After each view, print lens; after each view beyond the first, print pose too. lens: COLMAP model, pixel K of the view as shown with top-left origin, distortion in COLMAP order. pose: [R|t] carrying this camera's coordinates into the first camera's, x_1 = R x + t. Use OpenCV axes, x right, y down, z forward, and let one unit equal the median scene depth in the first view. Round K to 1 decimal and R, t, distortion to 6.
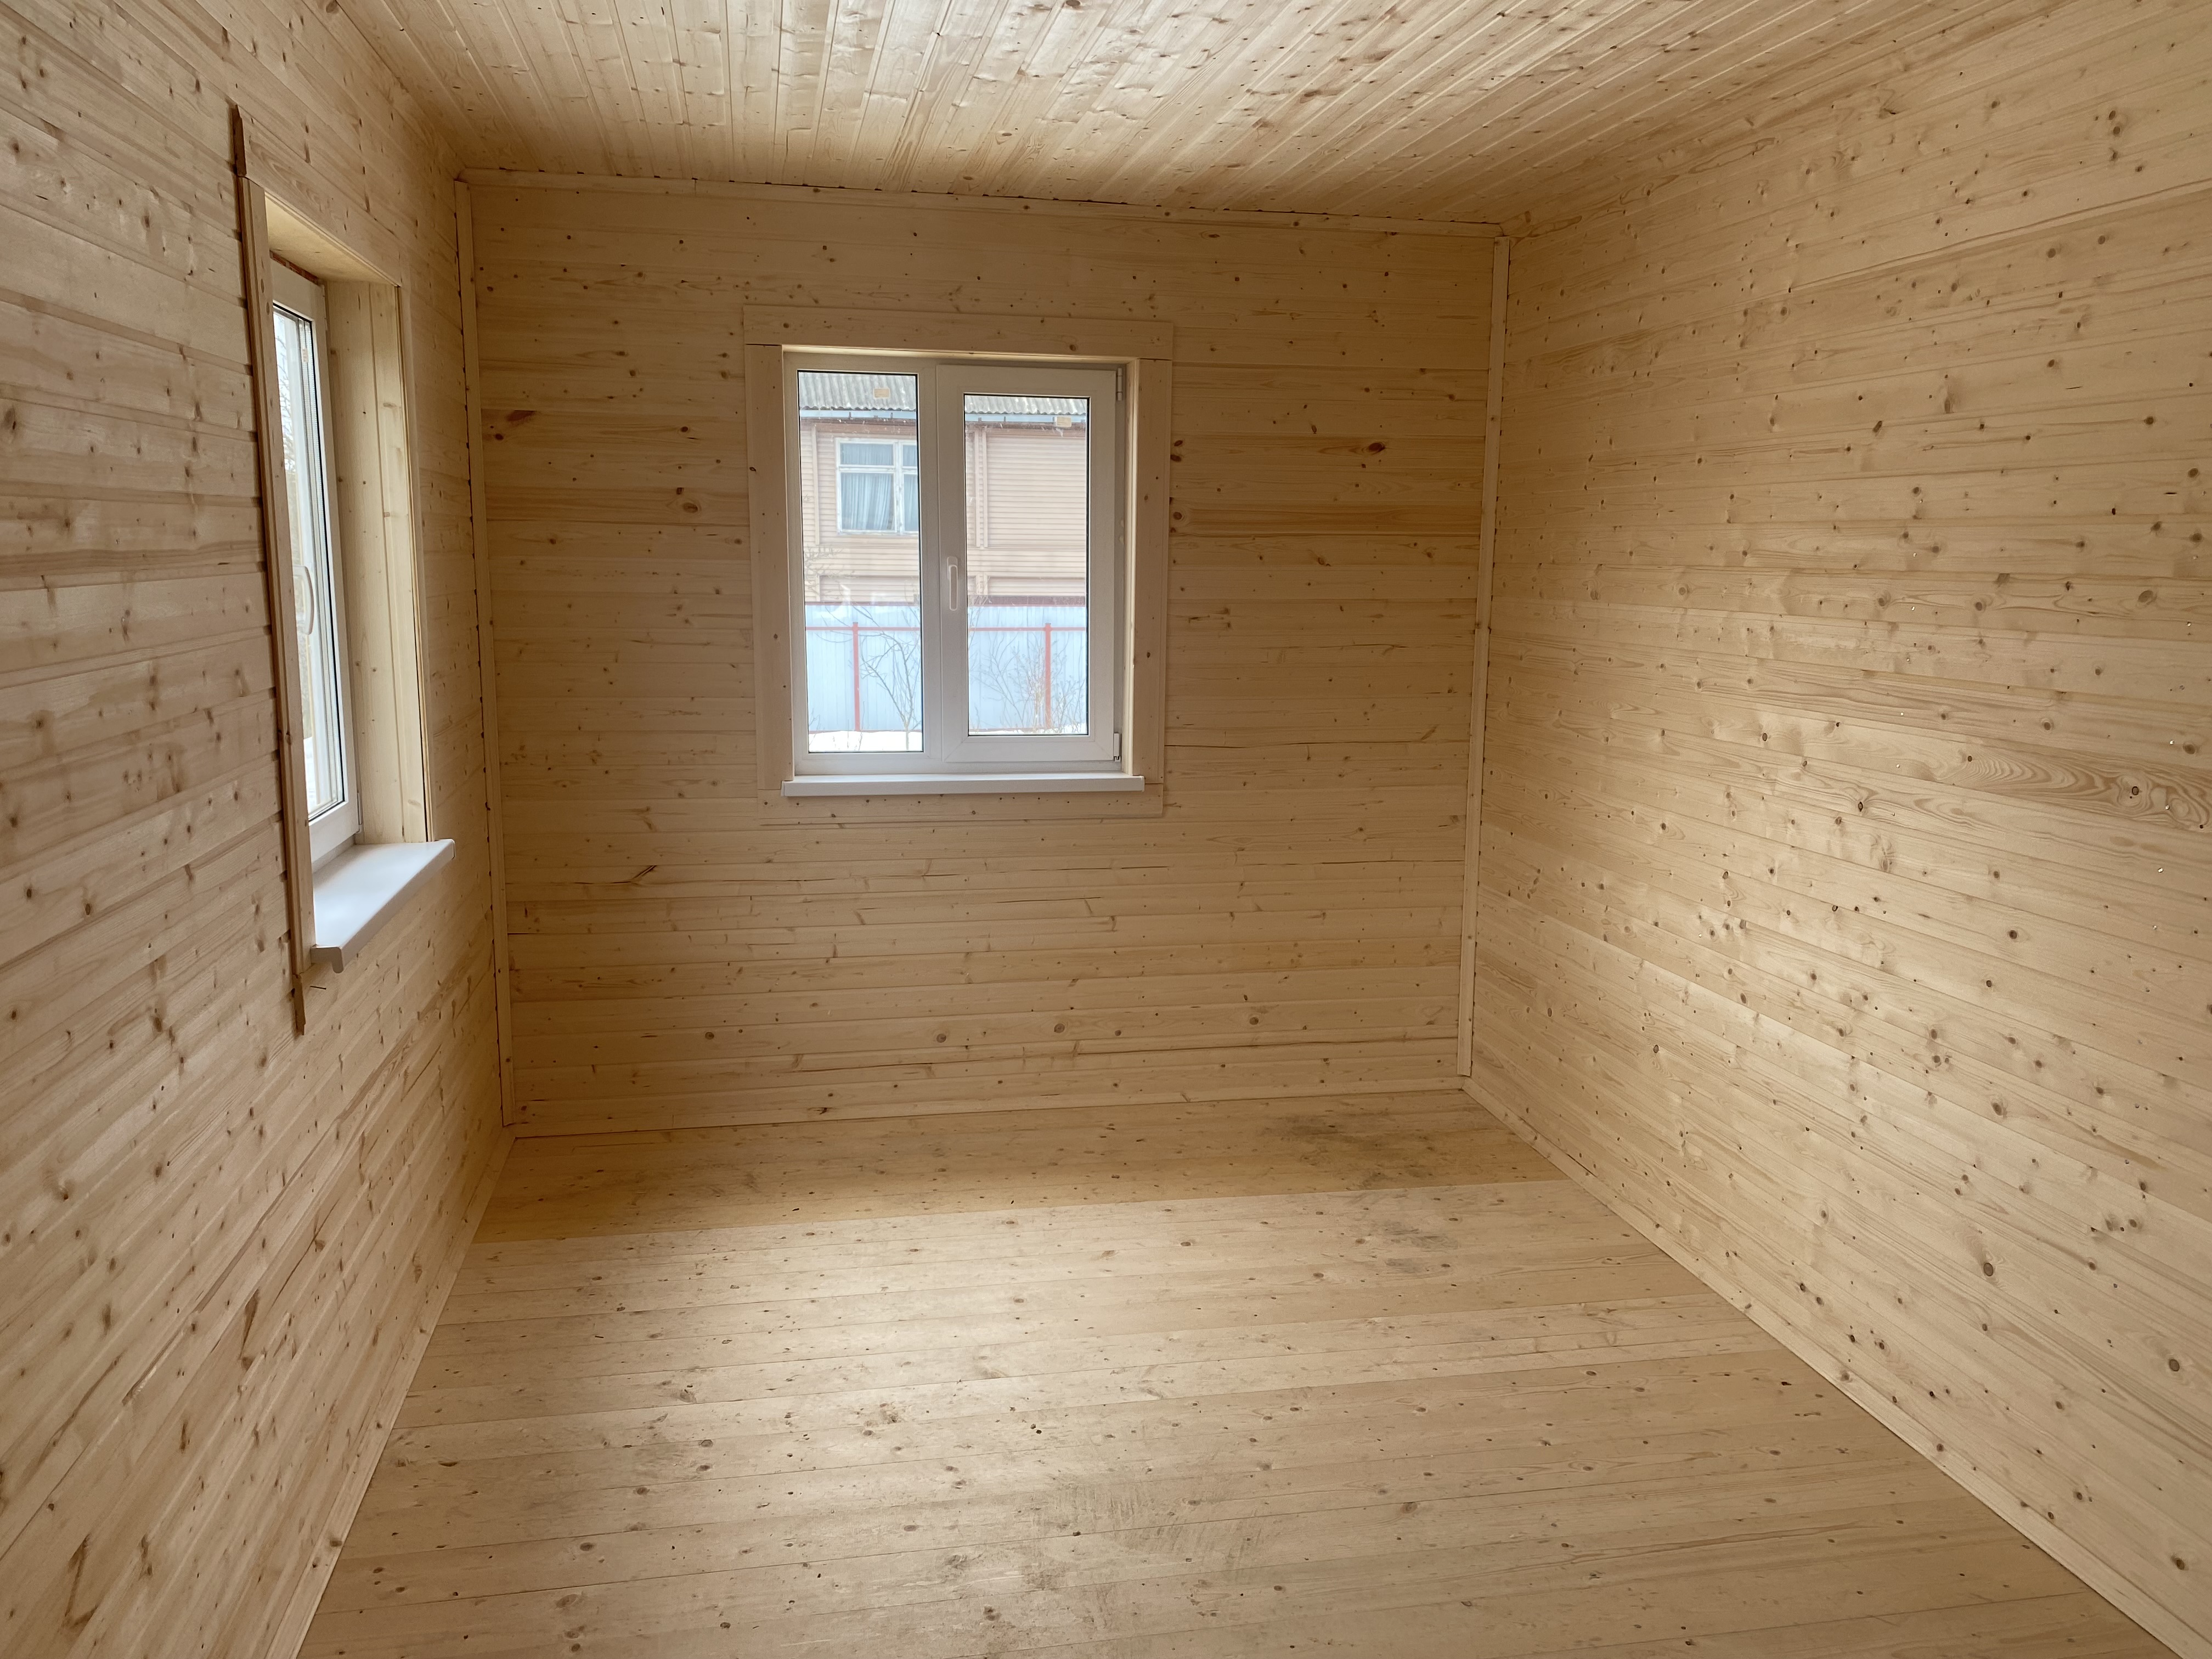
lens RADIAL K [[1692.3, 0, 1106.0], [0, 1692.3, 829.5], [0, 0, 1]] dist [0.172915, -0.467806]
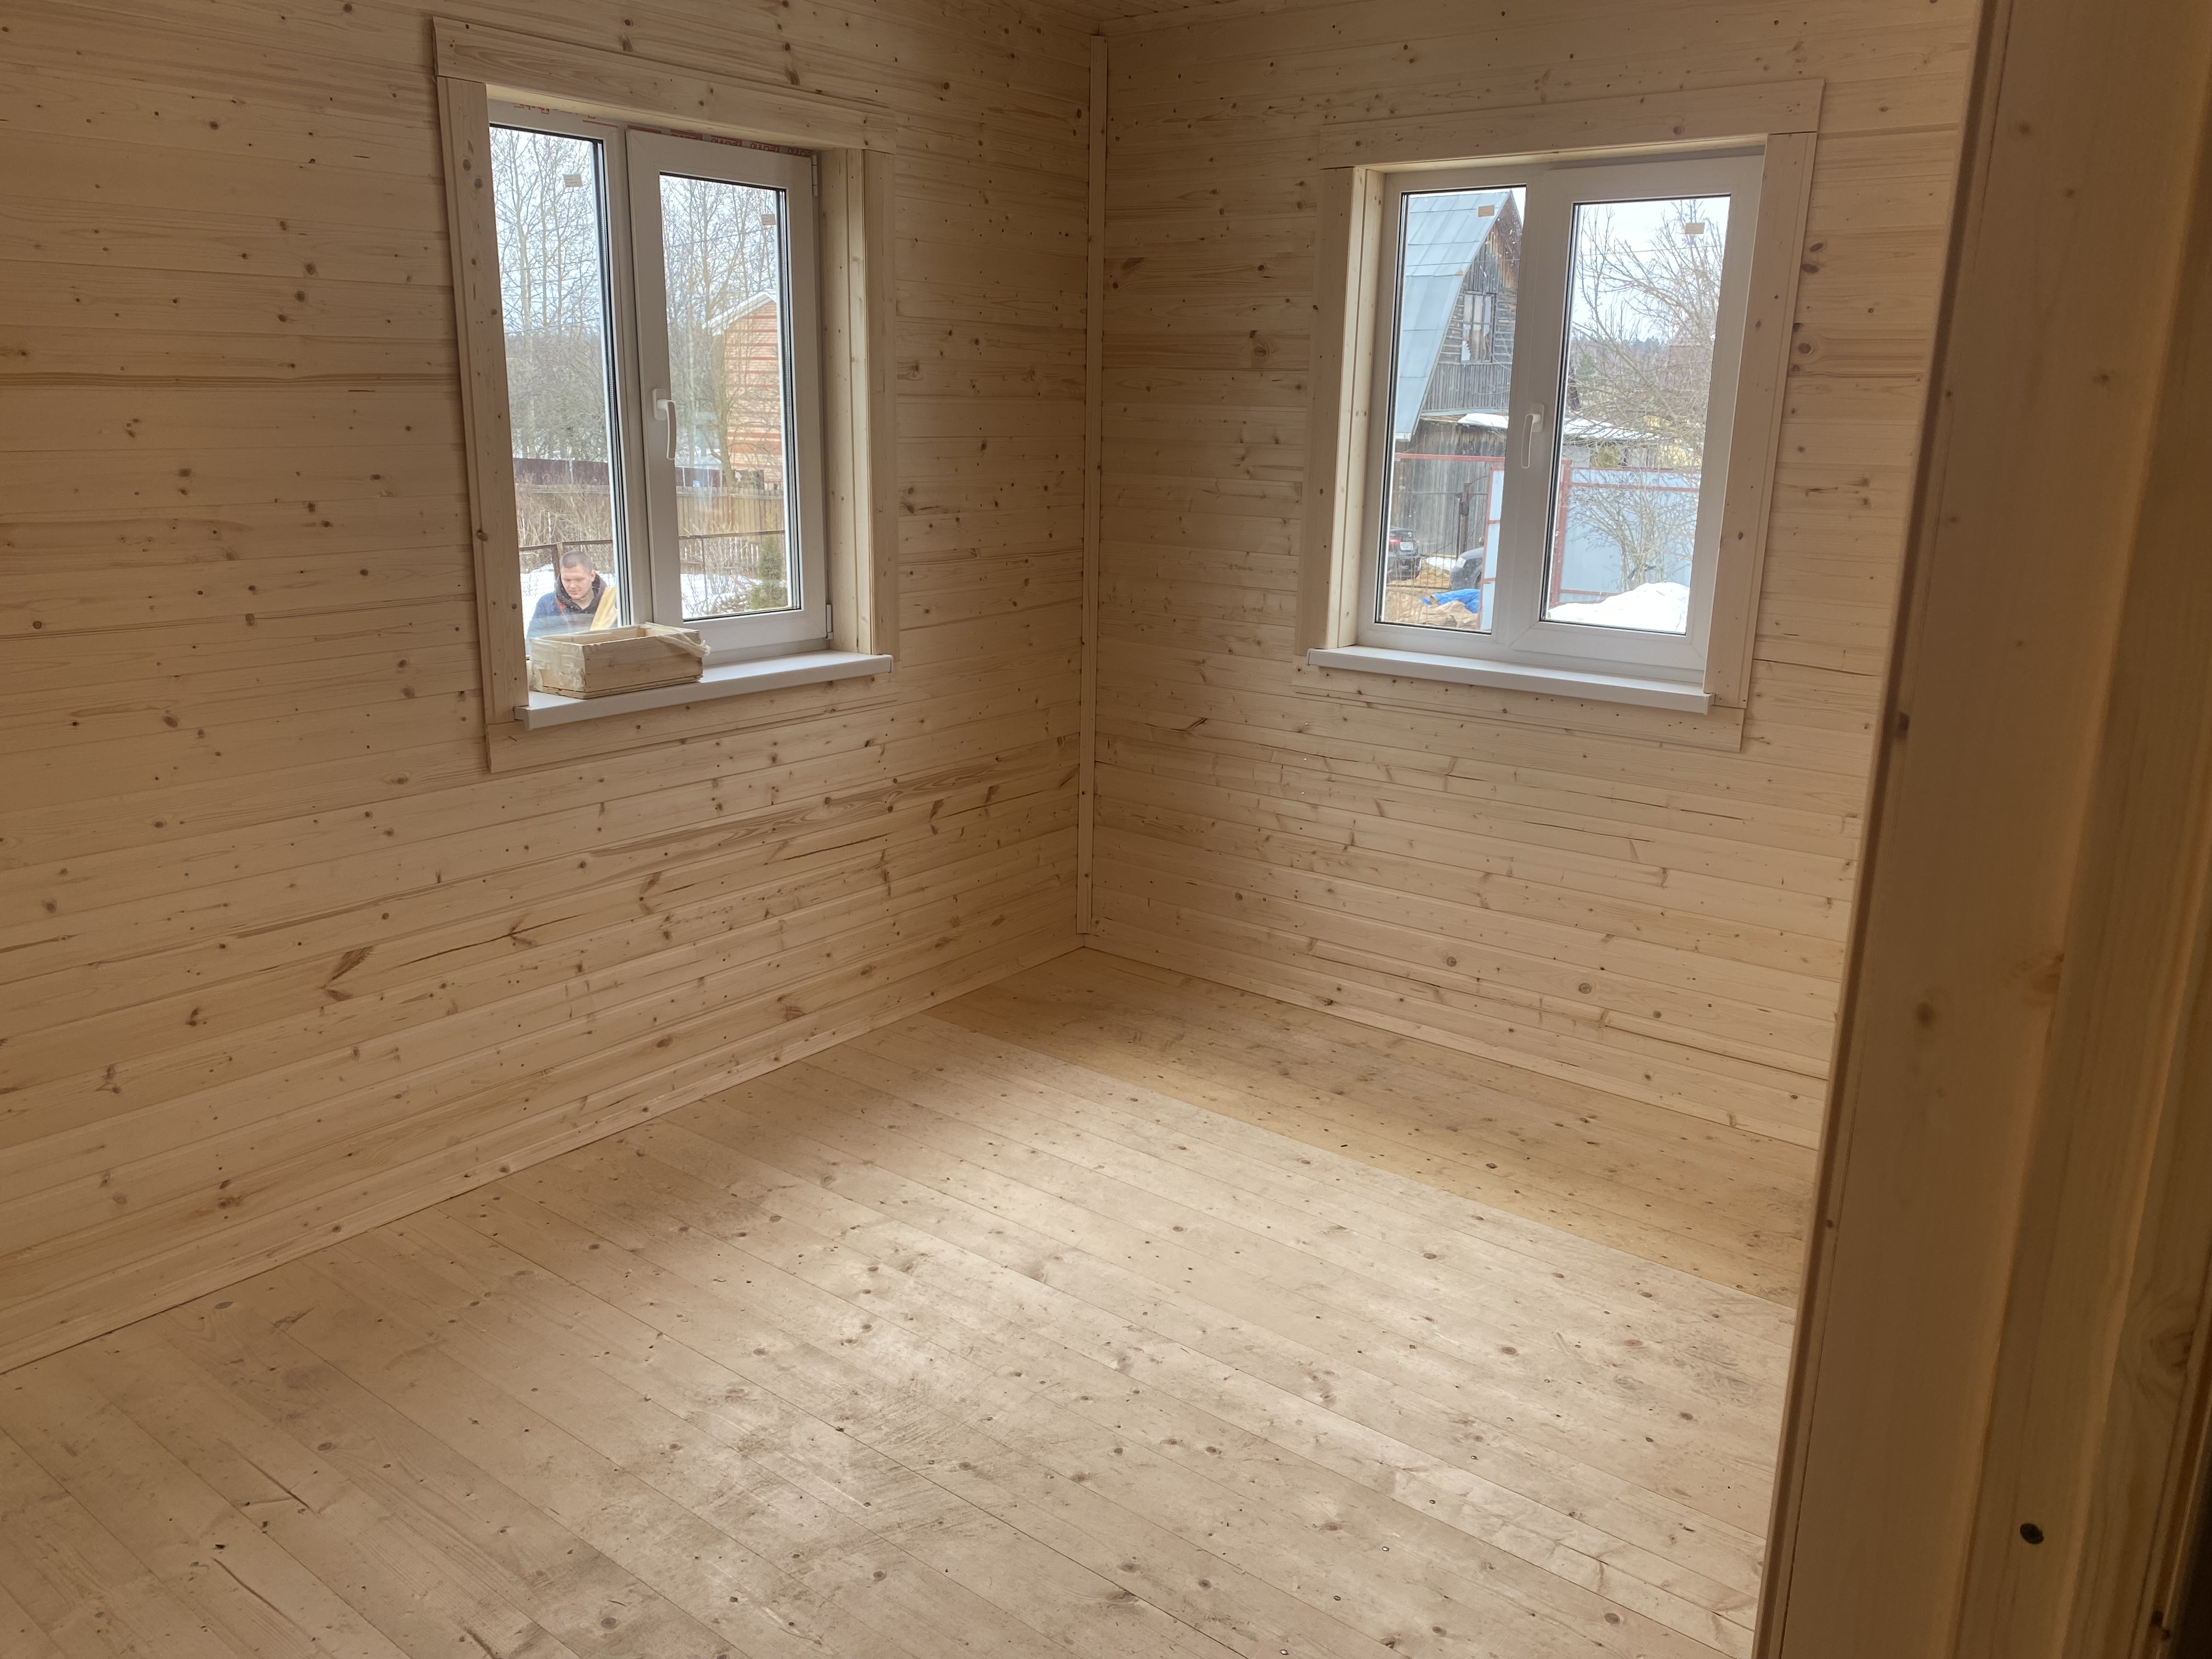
lens RADIAL K [[1692.3, 0, 1106.0], [0, 1692.3, 829.5], [0, 0, 1]] dist [0.172915, -0.467806]
pose [[0.642298, 0.190751, -0.742339, 0.455561], [-0.133952, 0.981567, 0.136323, -0.043167], [0.754659, 0.011877, 0.656010, 0.301576]]
